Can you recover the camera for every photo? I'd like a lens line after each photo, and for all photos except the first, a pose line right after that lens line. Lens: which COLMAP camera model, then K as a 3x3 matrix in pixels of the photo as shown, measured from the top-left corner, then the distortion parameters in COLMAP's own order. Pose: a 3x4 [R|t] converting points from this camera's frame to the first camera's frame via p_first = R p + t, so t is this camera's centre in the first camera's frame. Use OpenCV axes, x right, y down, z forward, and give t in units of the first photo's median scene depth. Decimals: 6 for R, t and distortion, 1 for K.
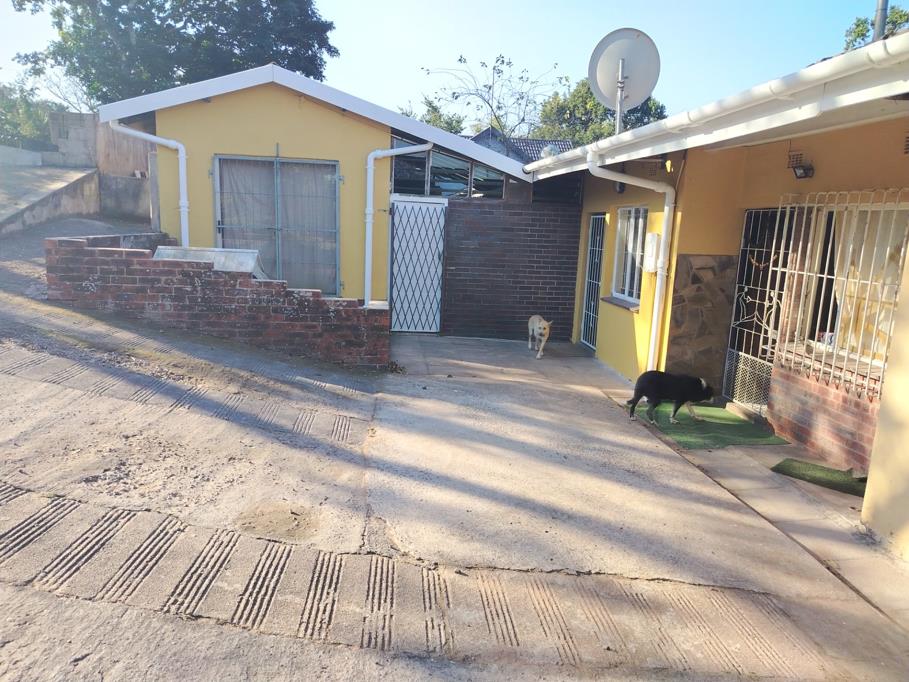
lens RADIAL K [[642.0, 0, 454.5], [0, 642.0, 341.0], [0, 0, 1]] dist [0.000267, -0.005793]
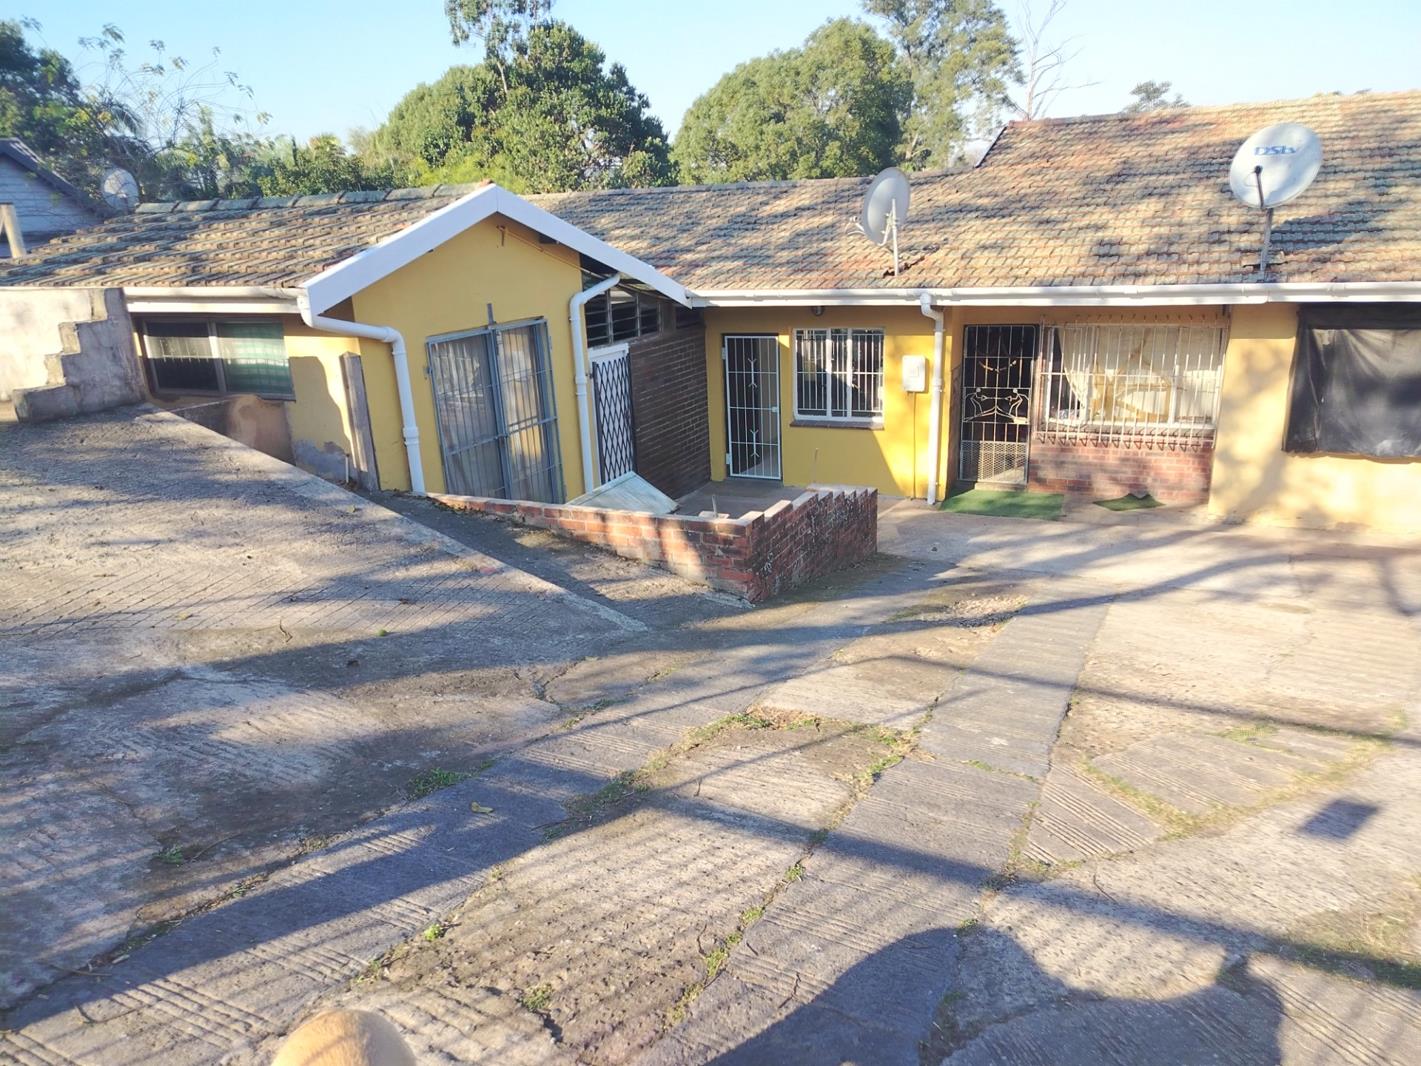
lens RADIAL K [[1003.6, 0, 710.5], [0, 1003.6, 533.0], [0, 0, 1]] dist [0.000267, -0.005793]
pose [[0.540440, -0.314850, 0.780253, -1.341139], [0.220129, 0.947956, 0.230050, -0.363448], [-0.812076, 0.047428, 0.581621, 0.325598]]
